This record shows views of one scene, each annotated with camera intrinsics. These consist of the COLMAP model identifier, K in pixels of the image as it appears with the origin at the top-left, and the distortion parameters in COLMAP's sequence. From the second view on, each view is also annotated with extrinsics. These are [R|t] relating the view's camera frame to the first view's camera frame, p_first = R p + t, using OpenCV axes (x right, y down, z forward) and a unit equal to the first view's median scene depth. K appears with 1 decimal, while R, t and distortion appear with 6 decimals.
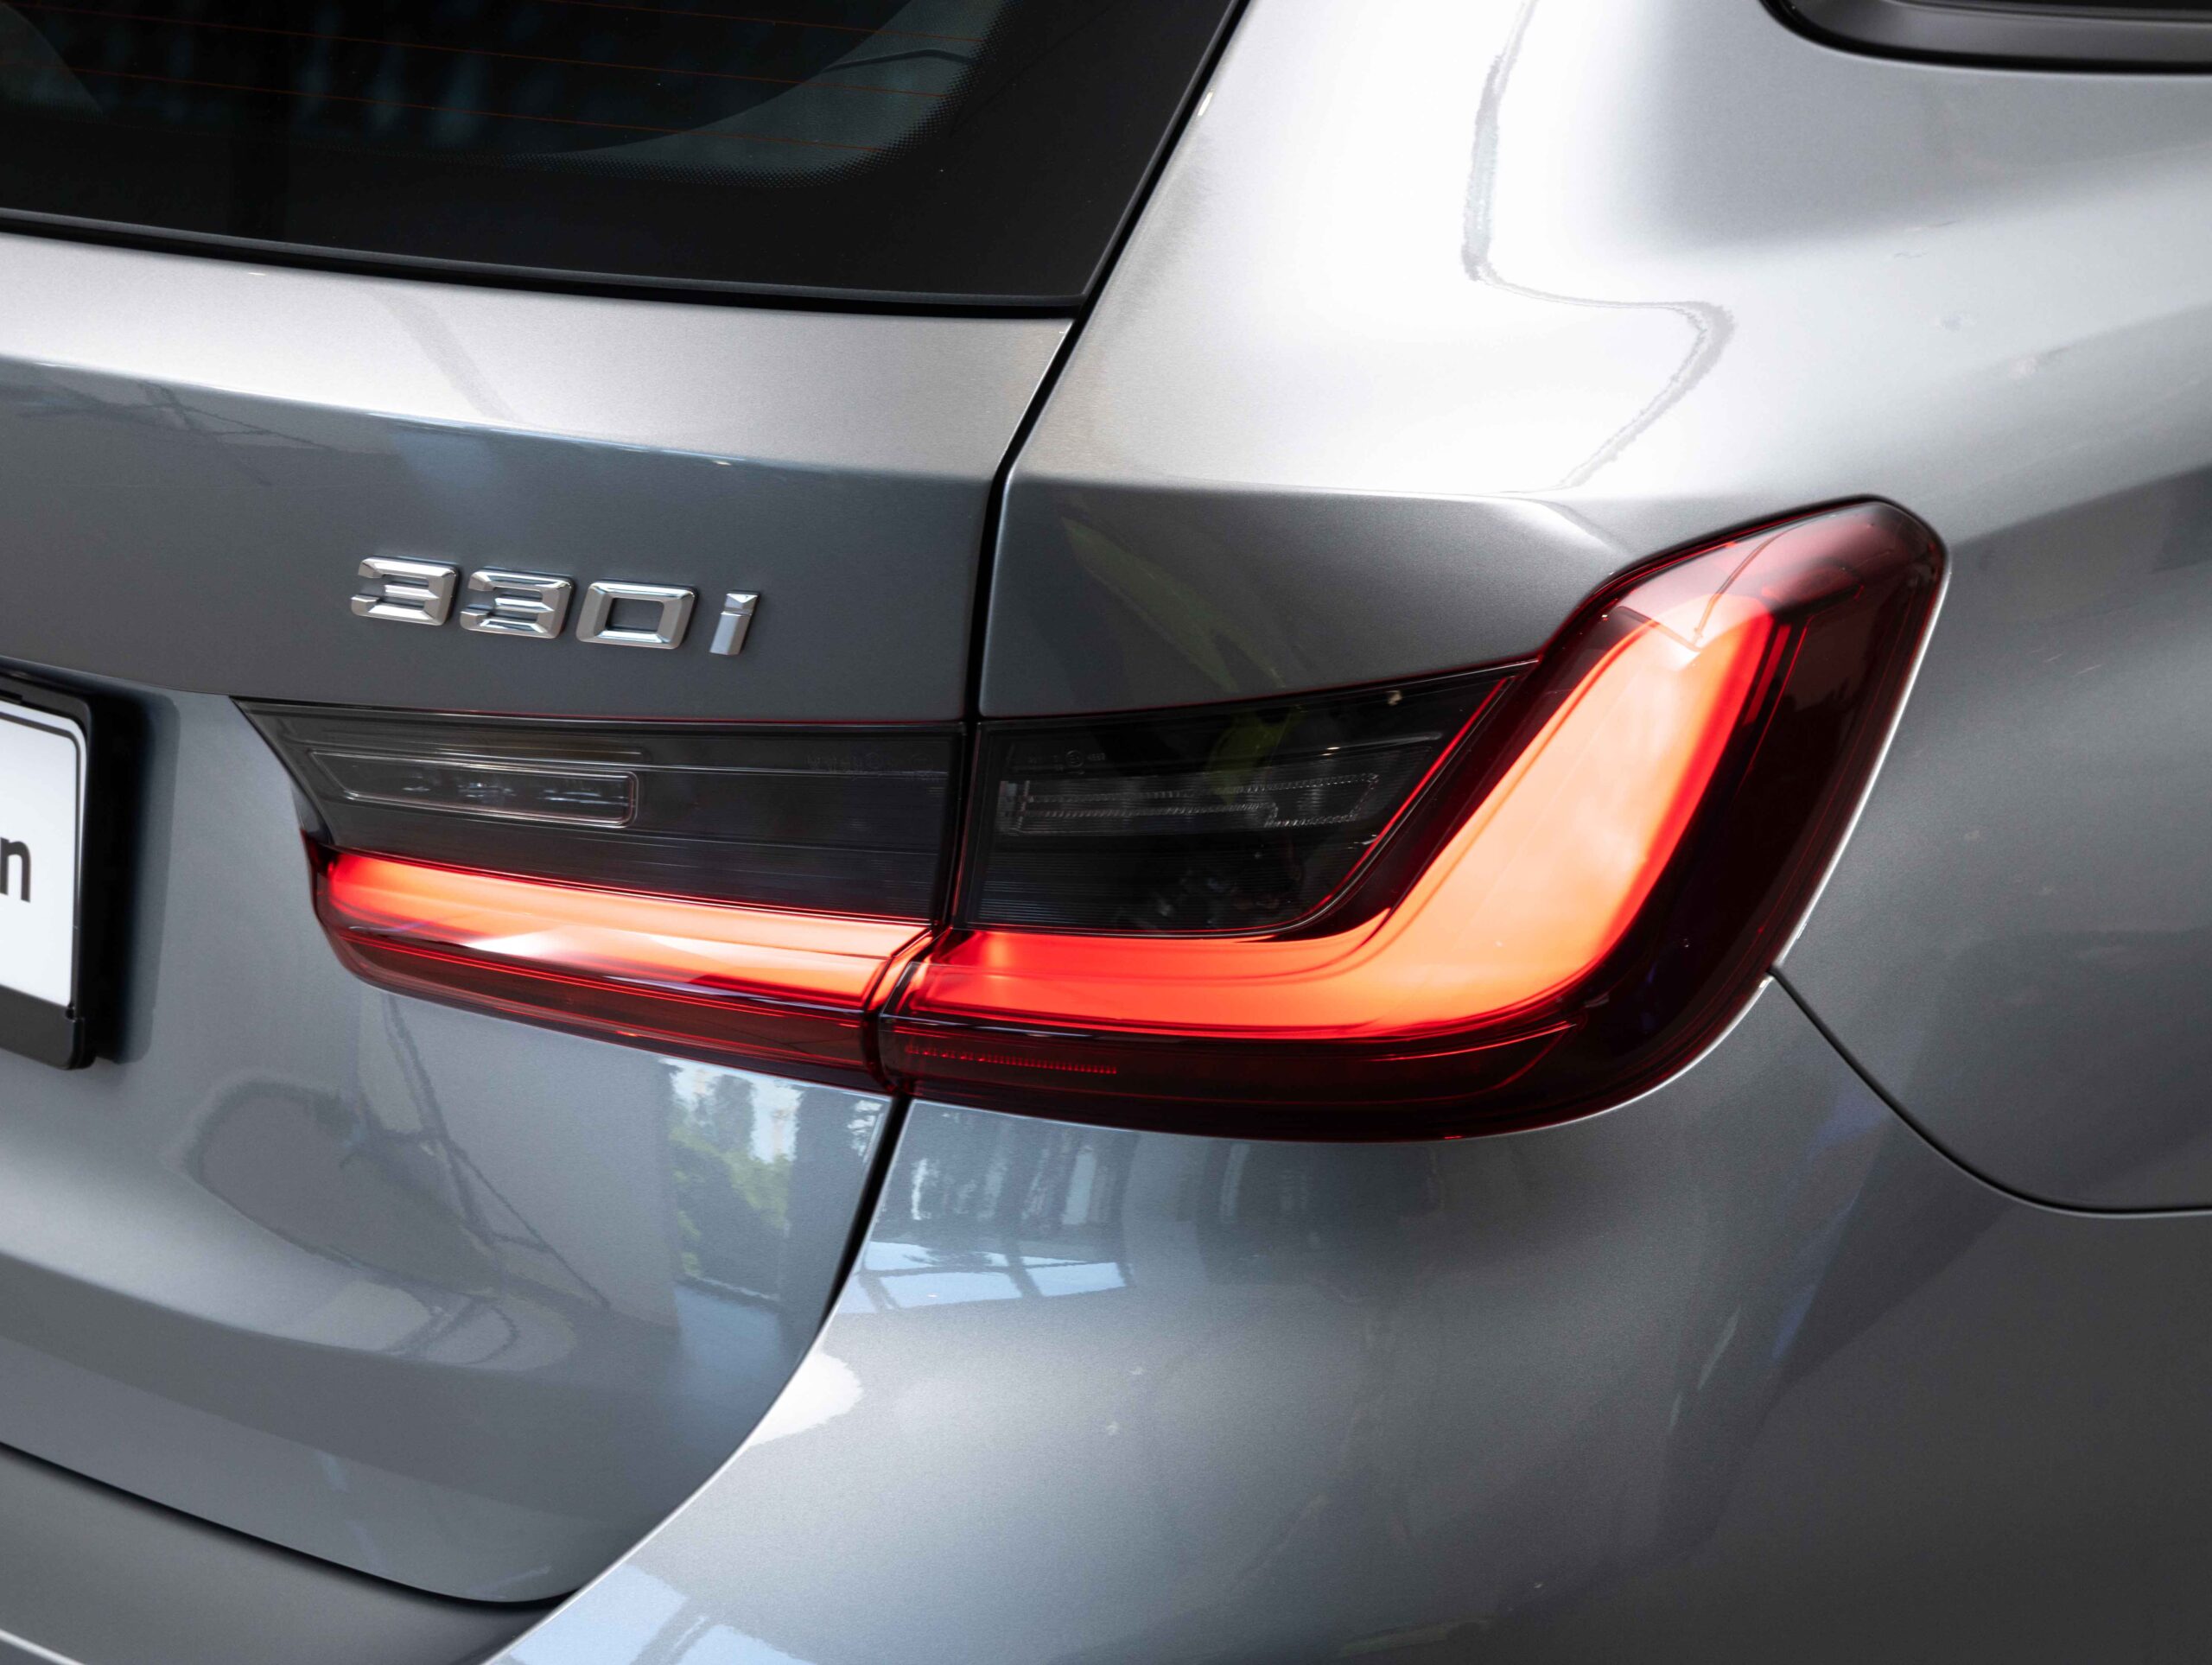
lens RADIAL K [[4498.8, 0, 1106.0], [0, 4498.8, 832.5], [0, 0, 1]] dist [-0.021044, -0.290011]
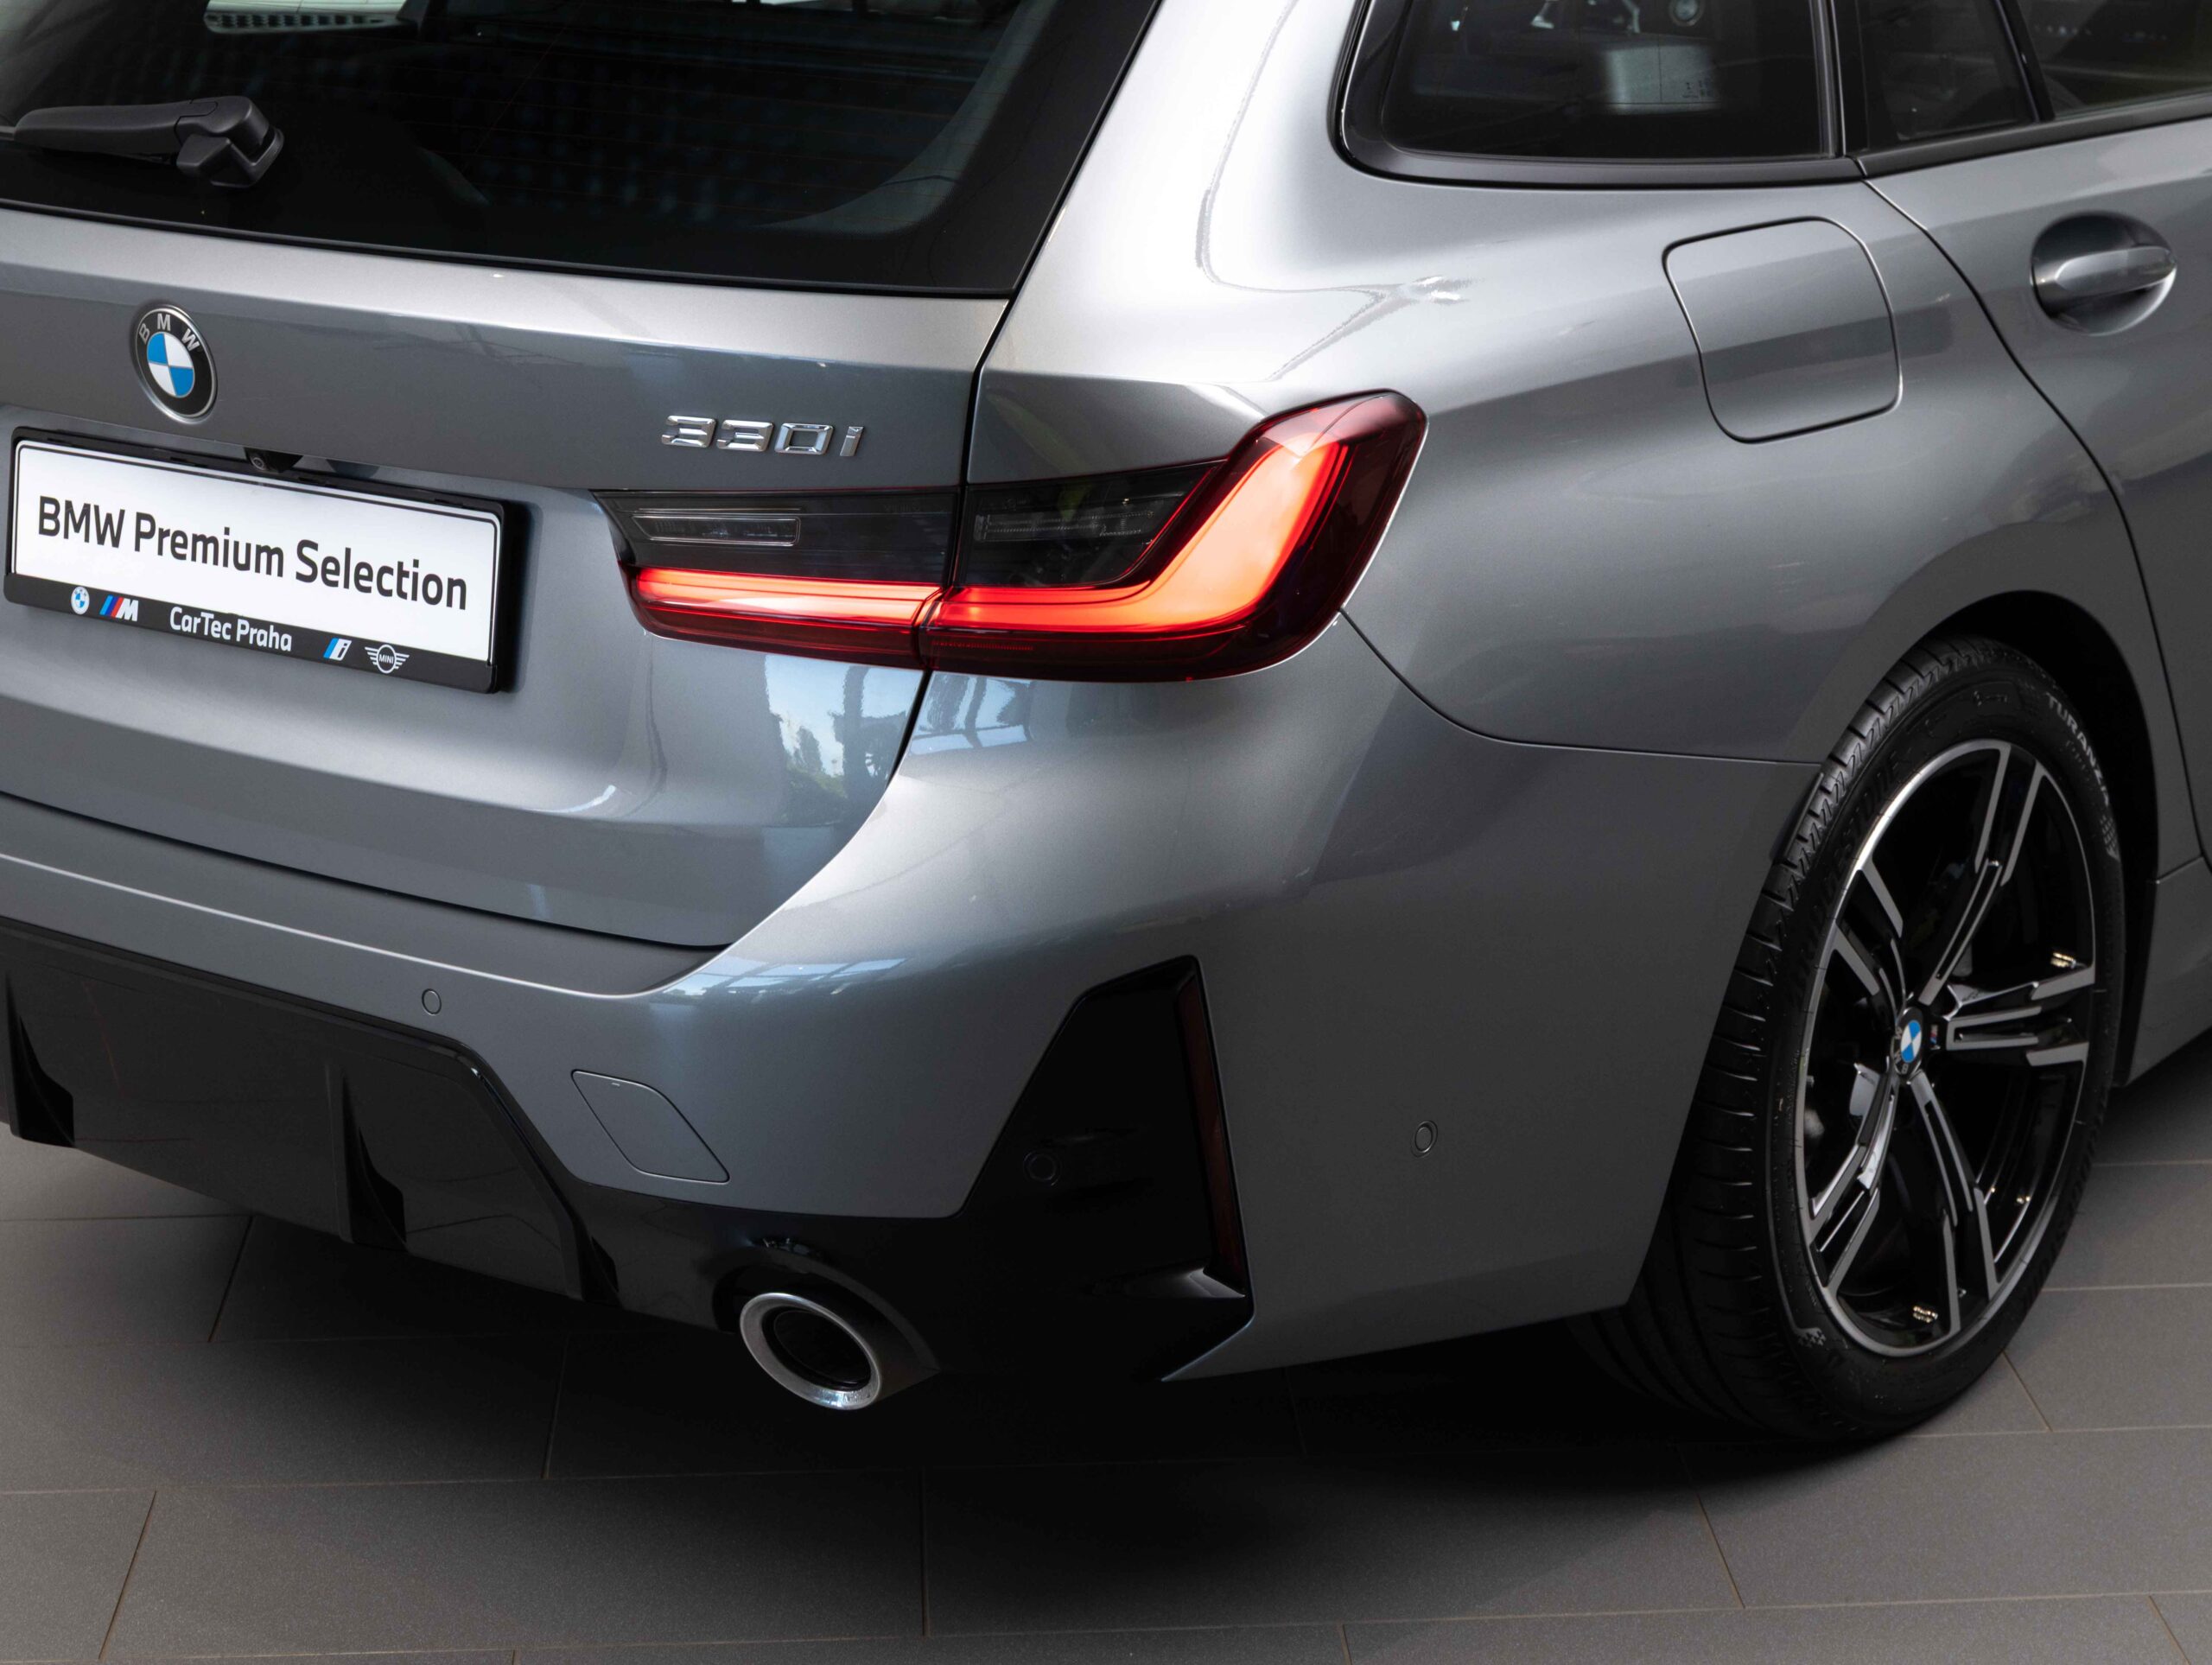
lens RADIAL K [[4498.8, 0, 1106.0], [0, 4498.8, 832.5], [0, 0, 1]] dist [-0.021044, -0.290011]
pose [[0.998143, -0.009731, 0.060138, -0.090327], [0.012011, 0.999218, -0.037667, 0.216275], [-0.059724, 0.038319, 0.997479, -1.106551]]
